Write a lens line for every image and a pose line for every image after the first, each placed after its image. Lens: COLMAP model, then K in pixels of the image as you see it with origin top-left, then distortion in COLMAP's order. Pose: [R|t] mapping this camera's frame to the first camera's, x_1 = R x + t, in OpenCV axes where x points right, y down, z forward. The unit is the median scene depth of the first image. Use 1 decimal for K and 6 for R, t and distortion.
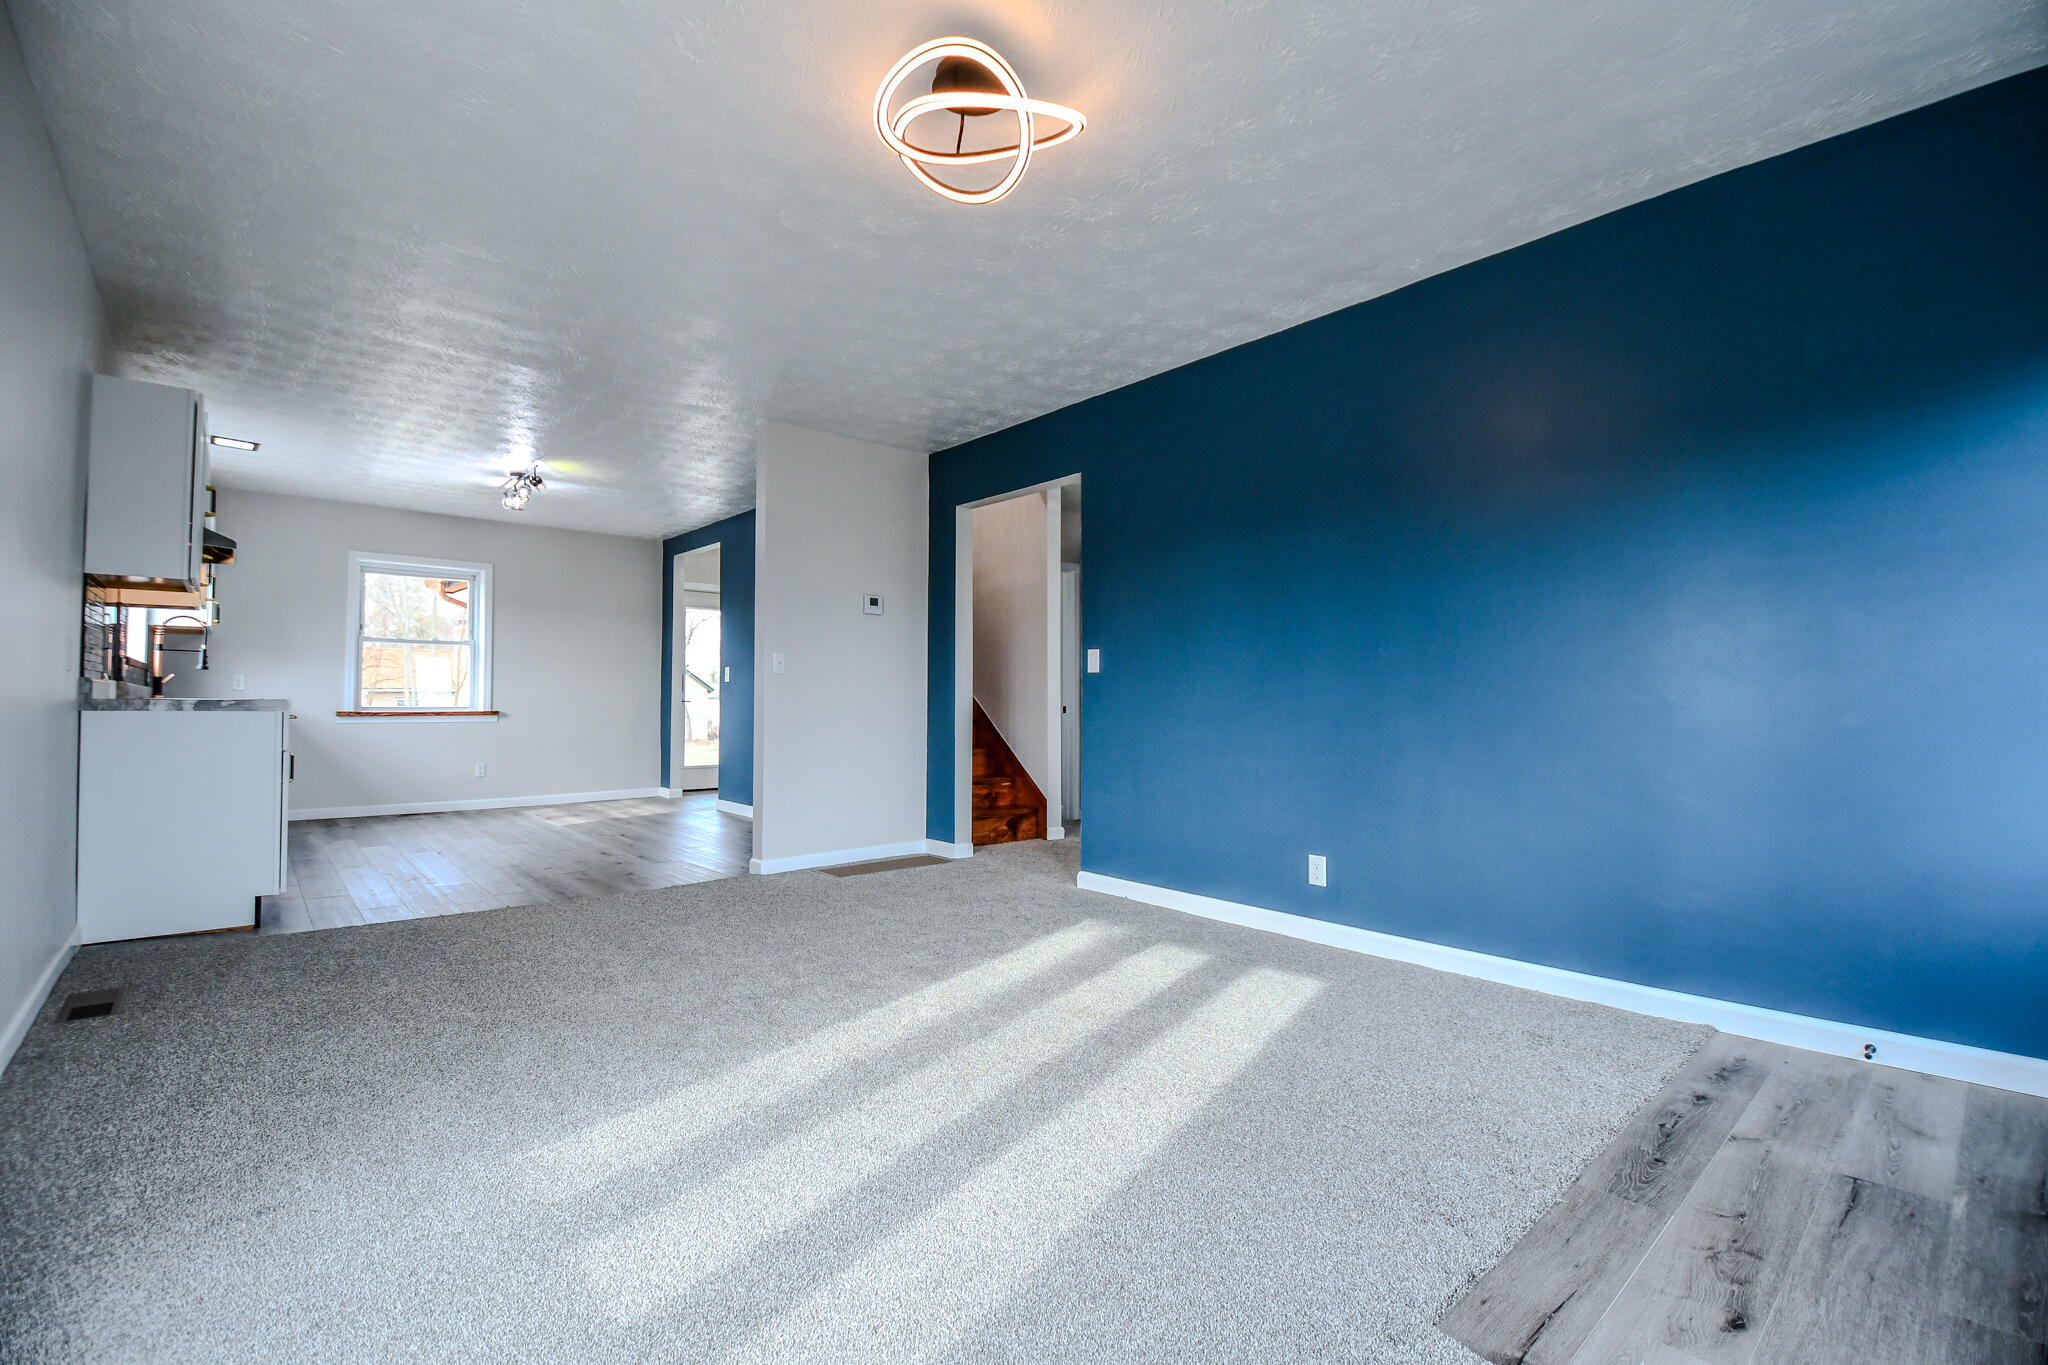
lens RADIAL K [[900.1, 0, 1009.5], [0, 900.1, 674.3], [0, 0, 1]] dist [0.013106, -0.021225]
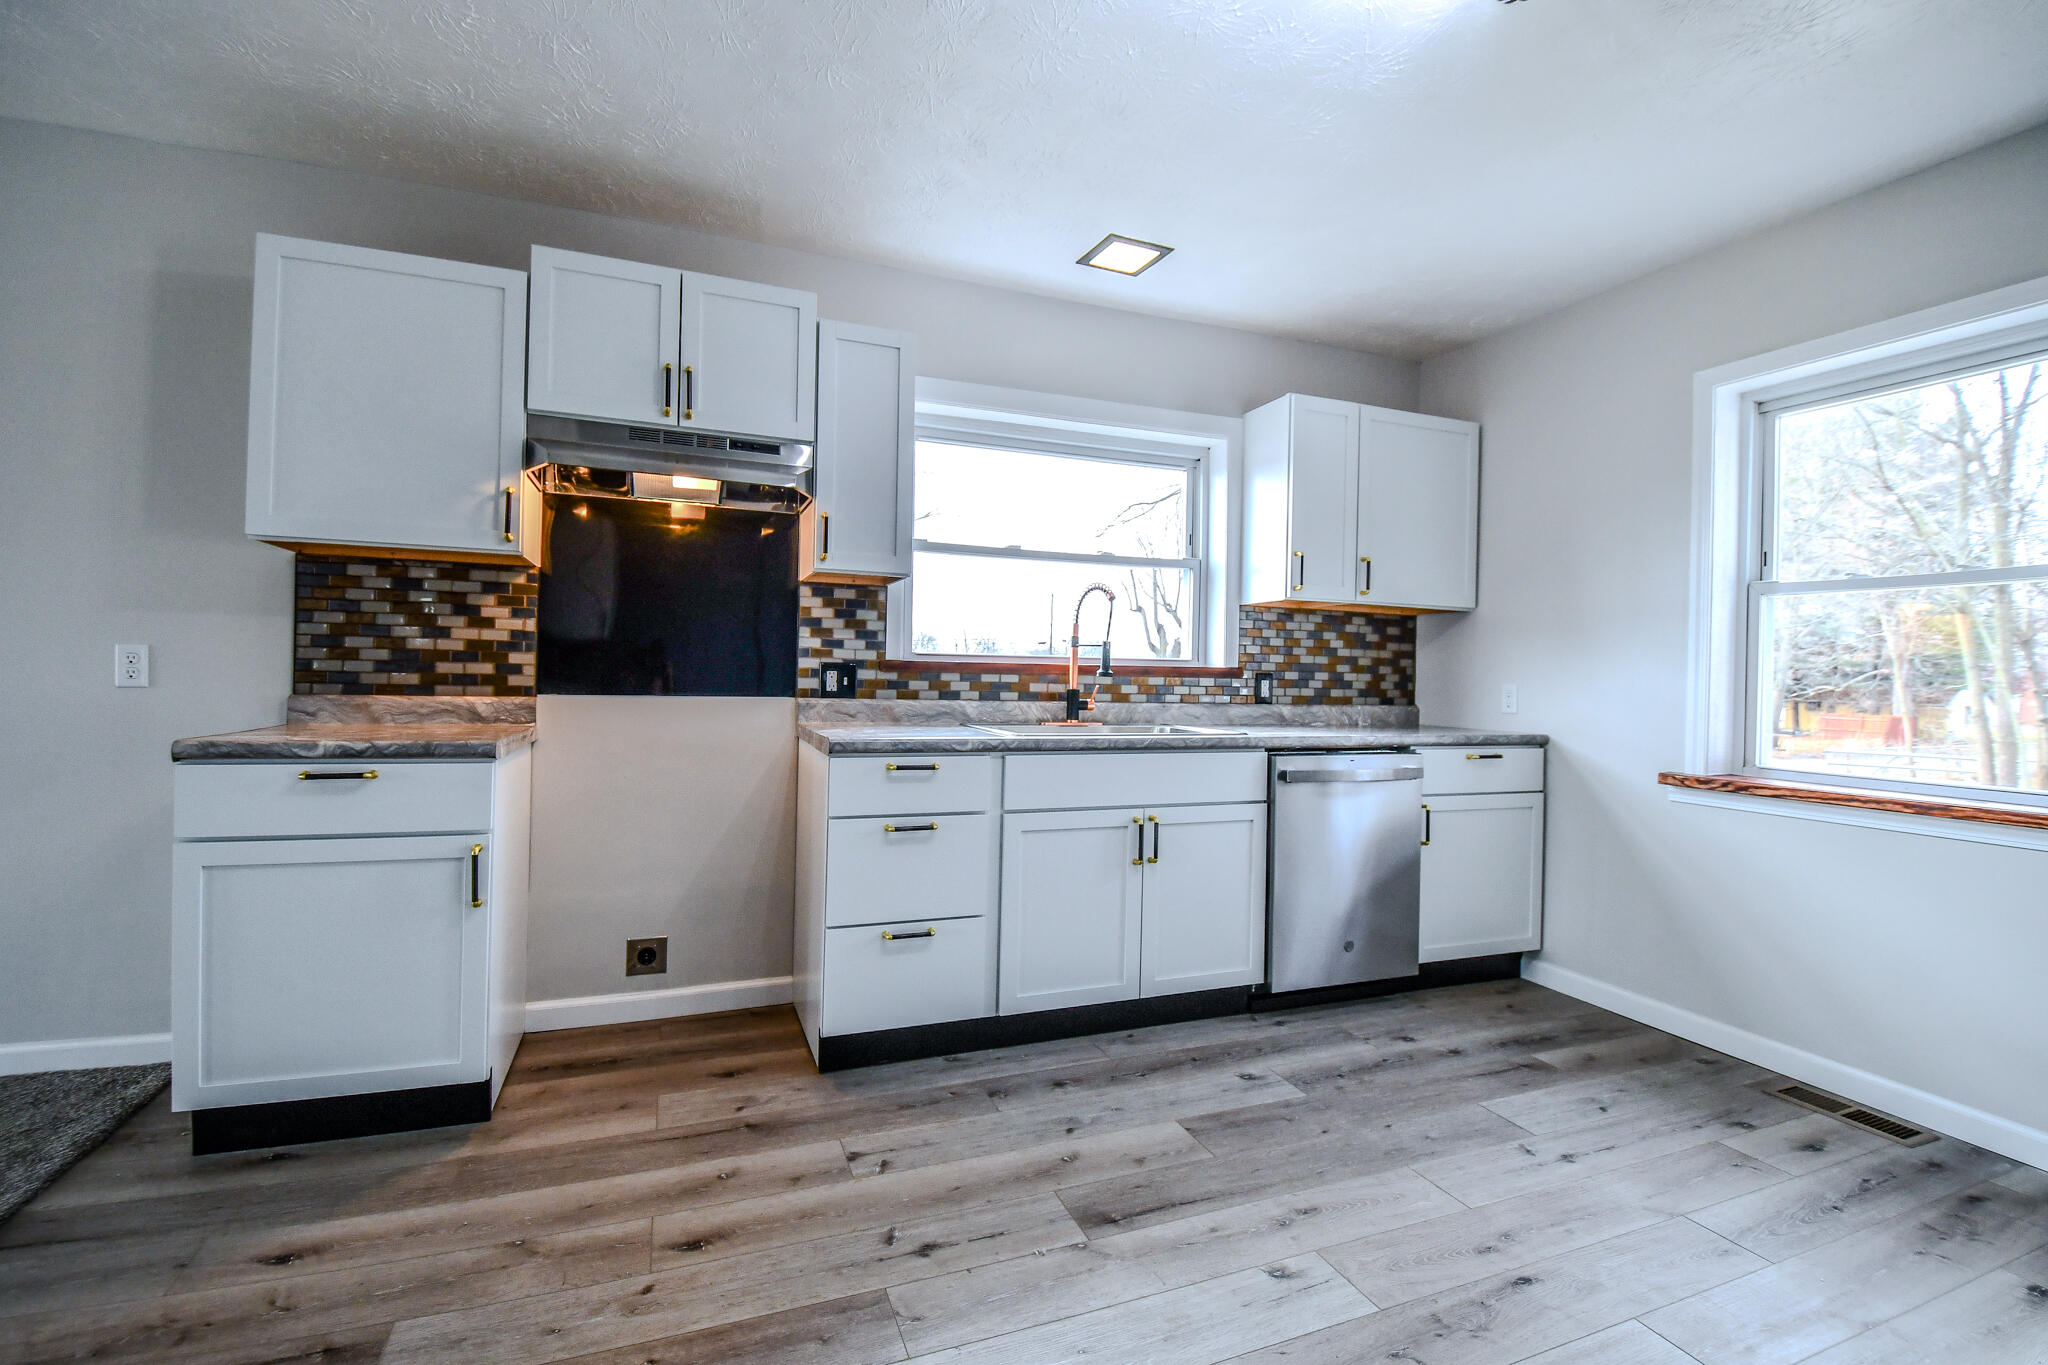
lens RADIAL K [[891.4, 0, 1020.1], [0, 891.4, 675.9], [0, 0, 1]] dist [0.010461, -0.019905]
pose [[-0.338139, -0.005602, -0.941080, -0.249176], [0.005614, 0.999952, -0.007970, -0.001175], [0.941080, -0.007978, -0.338091, 0.819164]]
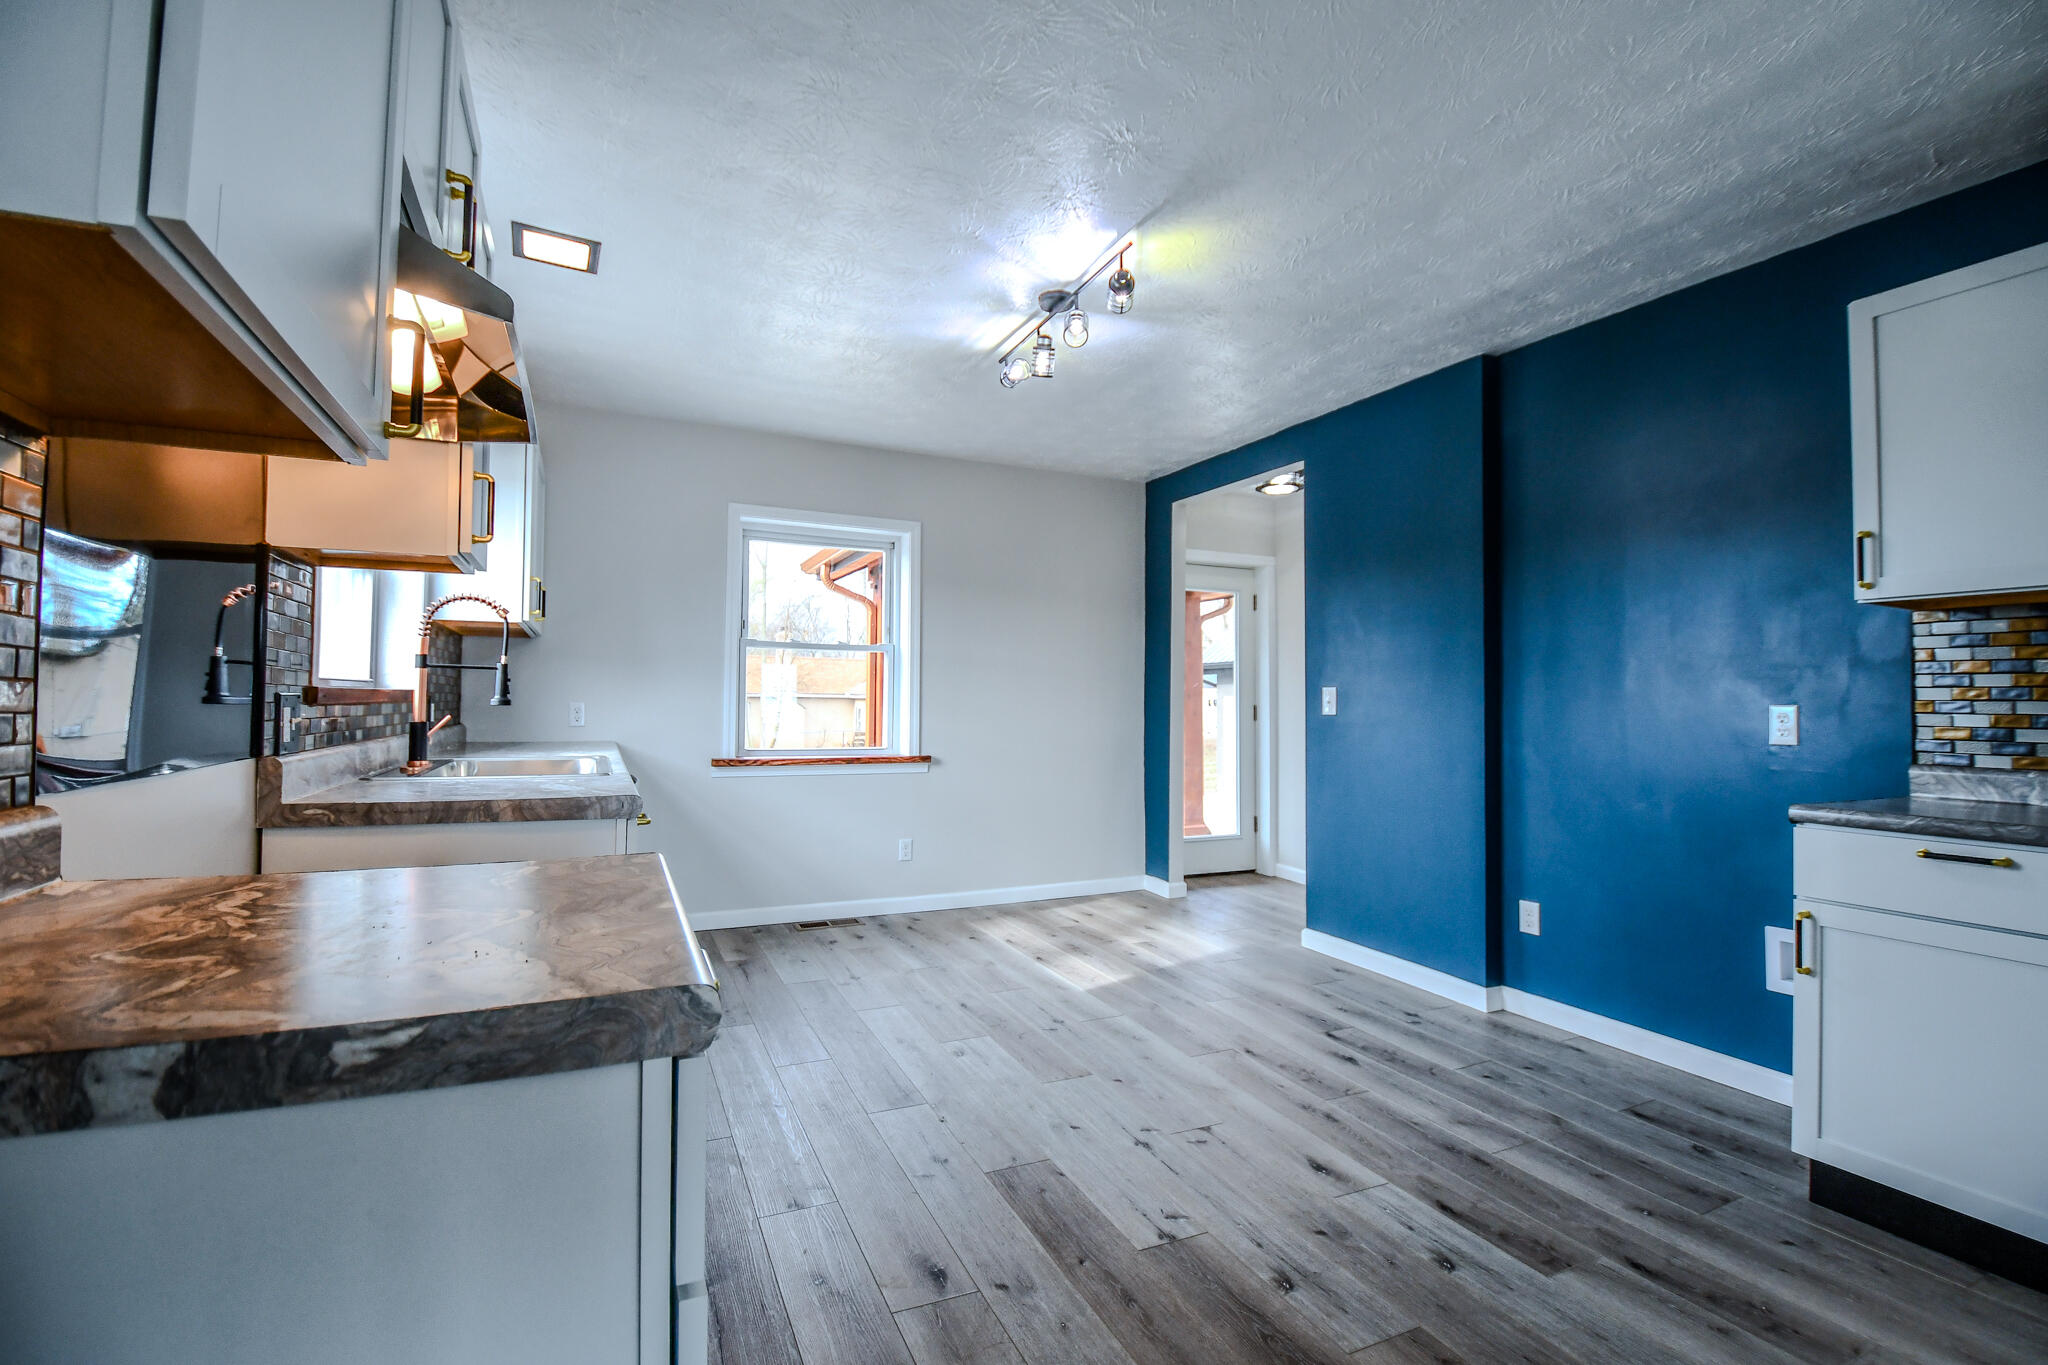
lens RADIAL K [[900.1, 0, 1009.5], [0, 900.1, 674.3], [0, 0, 1]] dist [0.013106, -0.021225]
pose [[0.959852, -0.000336, -0.280506, -0.354018], [-0.000519, 0.999995, -0.002976, -0.015125], [0.280506, 0.003002, 0.959848, 0.432433]]
